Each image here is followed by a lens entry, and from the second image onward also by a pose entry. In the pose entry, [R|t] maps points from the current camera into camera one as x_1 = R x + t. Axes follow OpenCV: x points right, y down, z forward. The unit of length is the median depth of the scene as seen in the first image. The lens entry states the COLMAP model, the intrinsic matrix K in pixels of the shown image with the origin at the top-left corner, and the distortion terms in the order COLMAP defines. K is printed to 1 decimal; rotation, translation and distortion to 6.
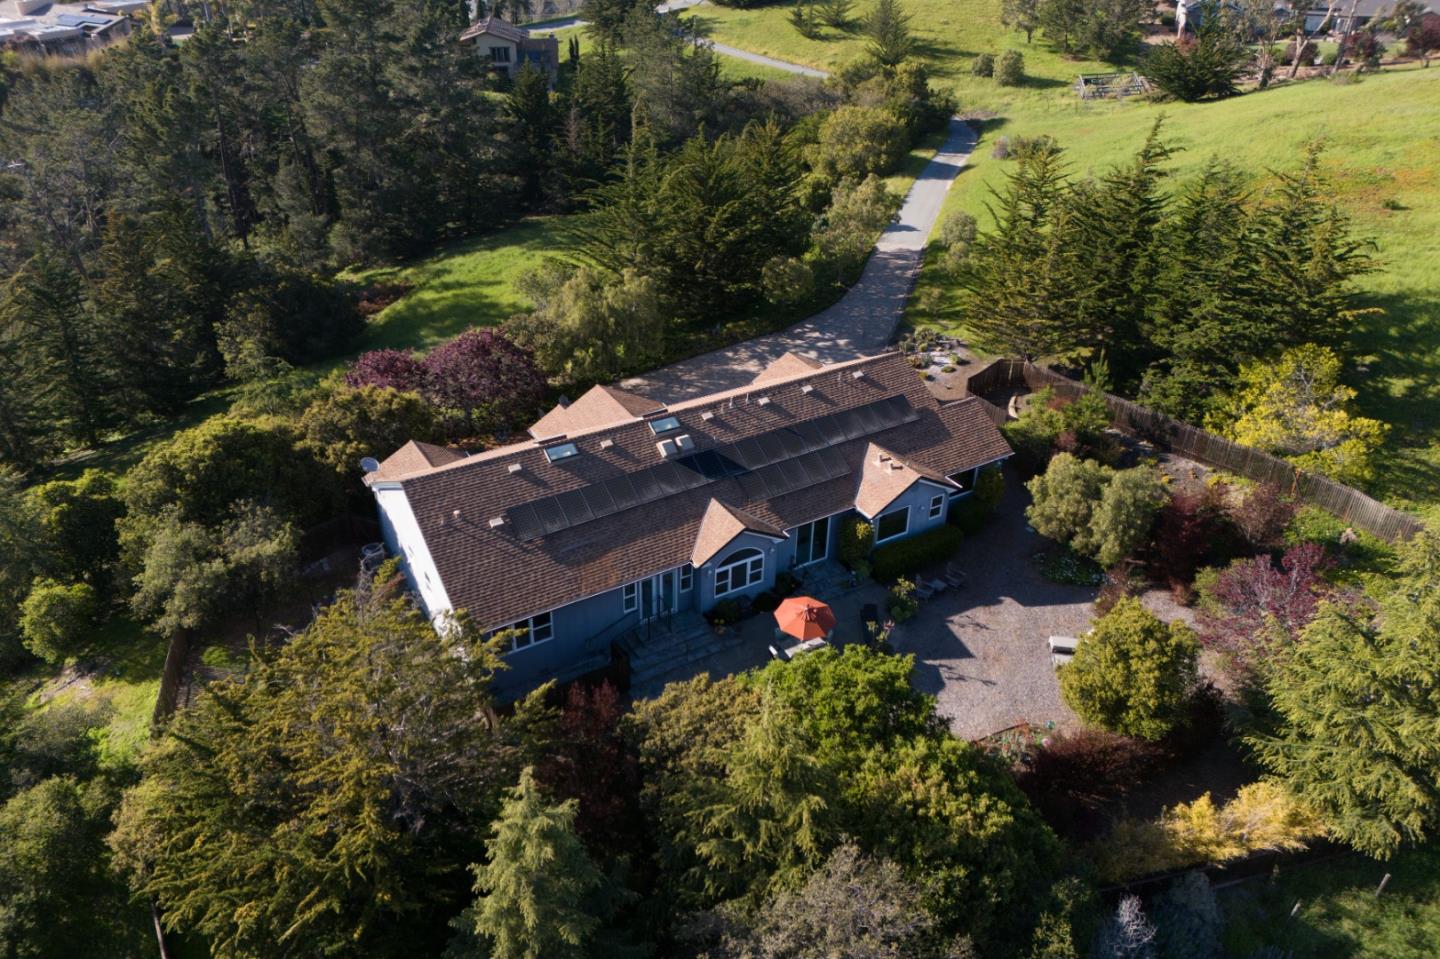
lens RADIAL K [[1059.3, 0, 721.7], [0, 1059.3, 474.3], [0, 0, 1]] dist [0.096432, -0.107960]
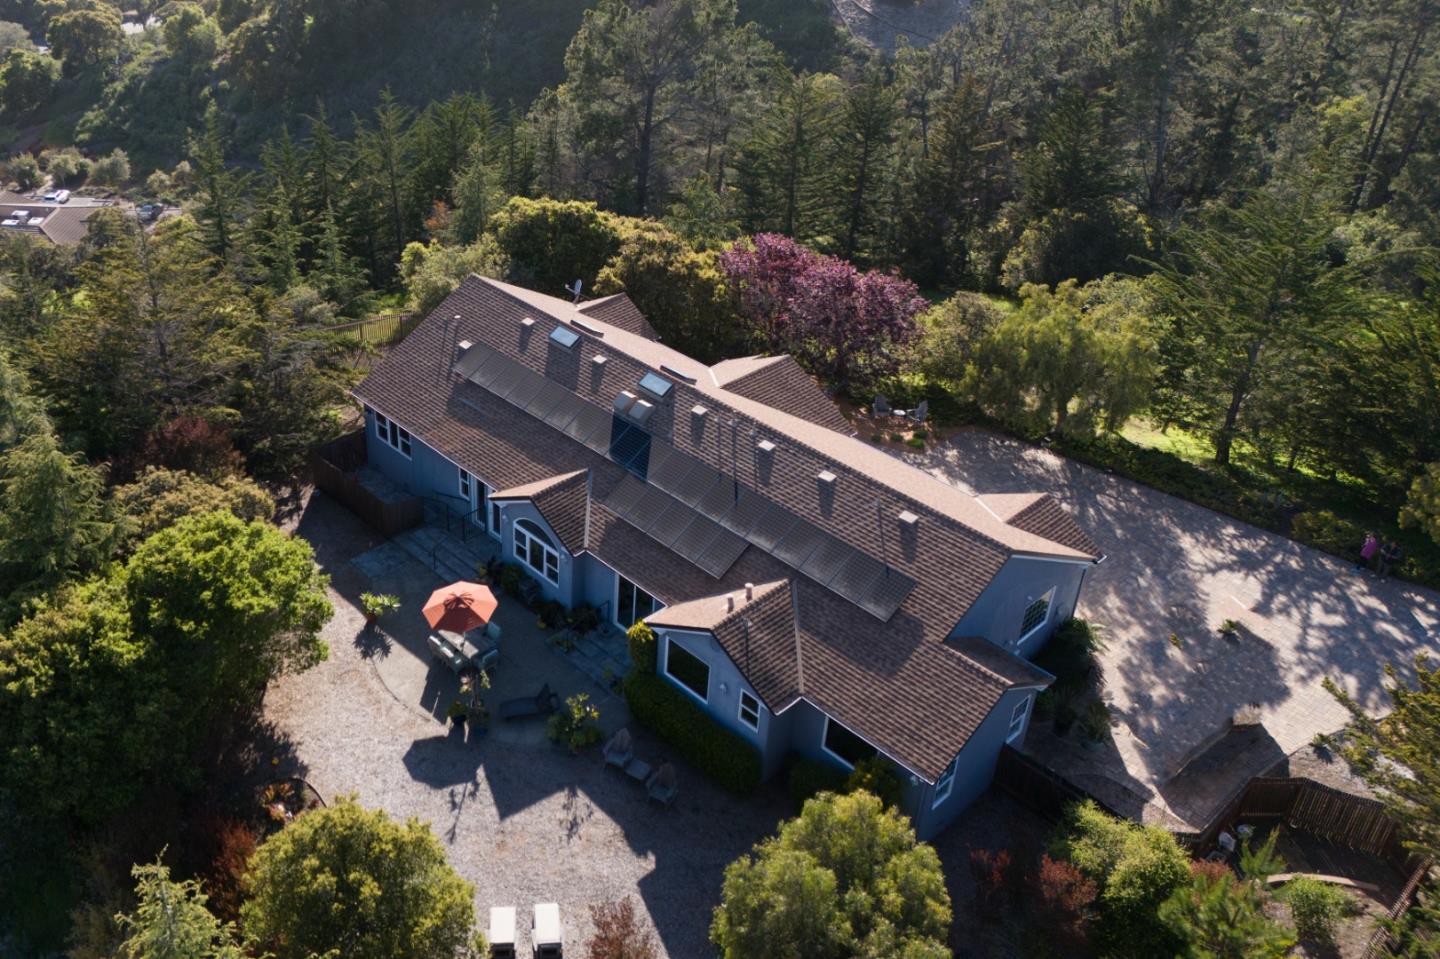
lens RADIAL K [[1271.3, 0, 571.6], [0, 1271.3, 422.1], [0, 0, 1]] dist [0.103963, -0.130762]
pose [[0.187750, 0.493147, -0.849444, 0.676451], [-0.516988, 0.784949, 0.341436, -0.281591], [0.835148, 0.375048, 0.402326, 0.486378]]
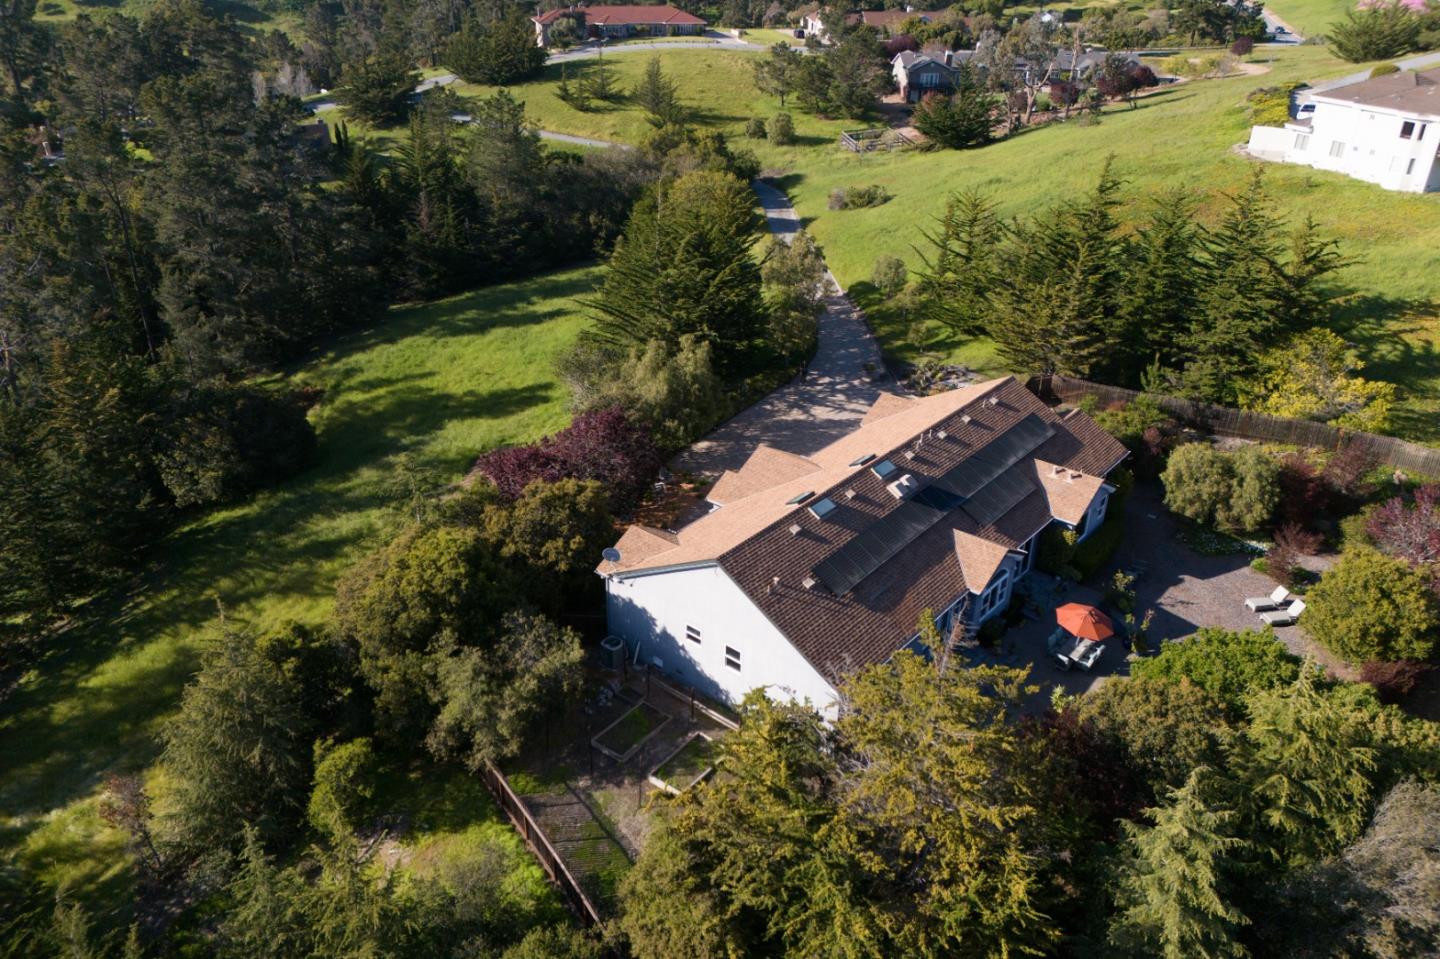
lens RADIAL K [[1059.3, 0, 721.7], [0, 1059.3, 474.3], [0, 0, 1]] dist [0.096432, -0.107960]
pose [[0.946746, -0.150174, 0.284816, -0.437069], [0.166175, 0.985553, -0.032725, -0.029266], [-0.275787, 0.078311, 0.958023, 0.036204]]
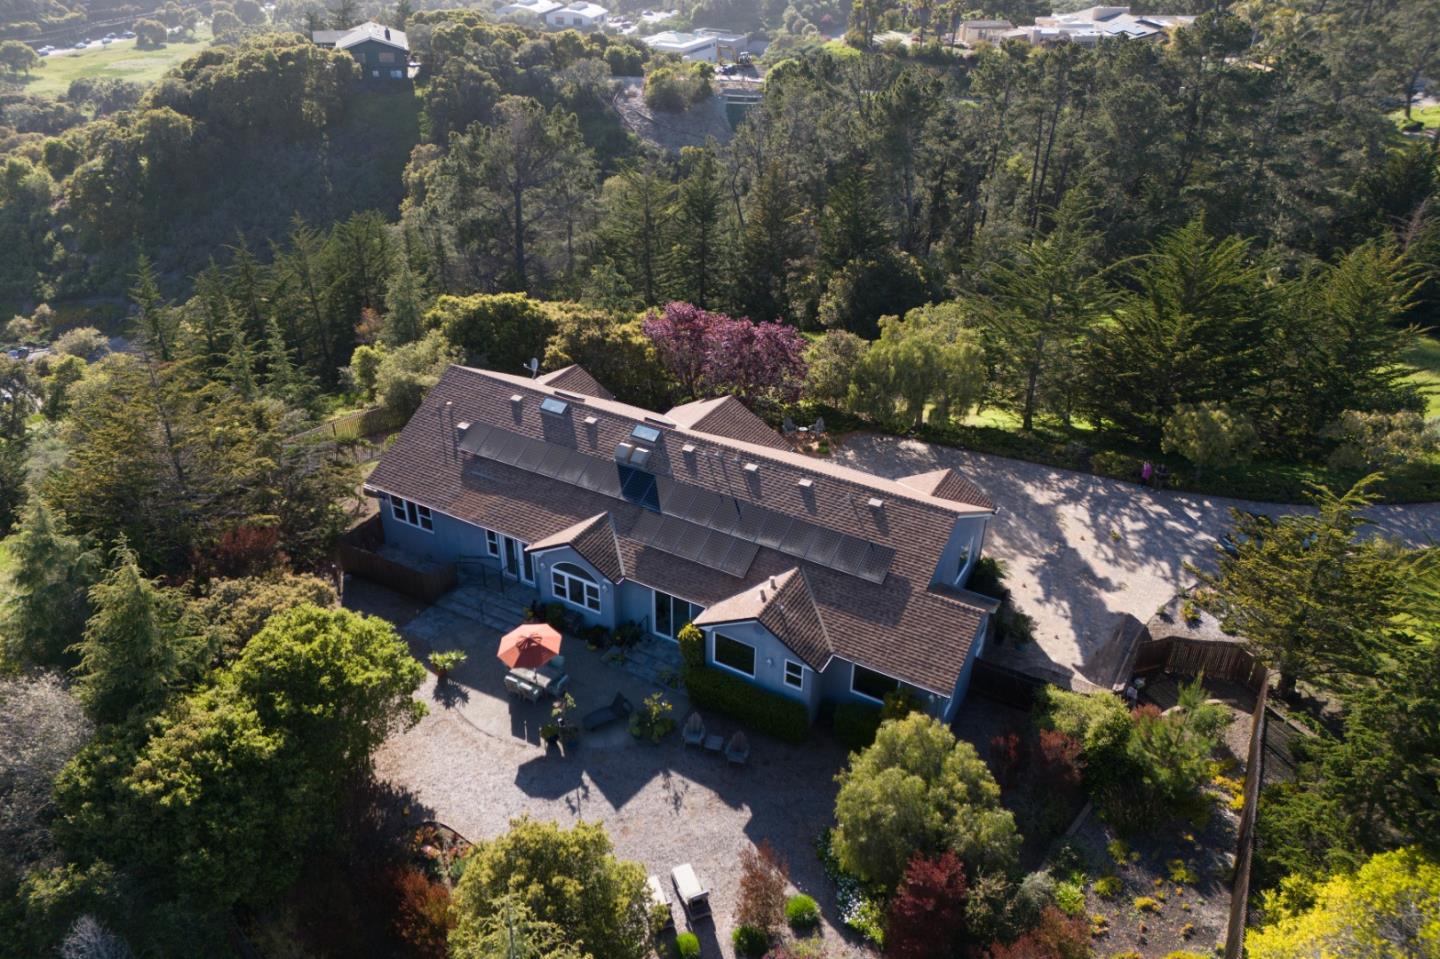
lens RADIAL K [[1059.3, 0, 721.7], [0, 1059.3, 474.3], [0, 0, 1]] dist [0.096432, -0.107960]
pose [[0.492308, 0.441439, -0.750177, 0.640502], [-0.456973, 0.864606, 0.208883, -0.218691], [0.740816, 0.239976, 0.627378, 0.381795]]
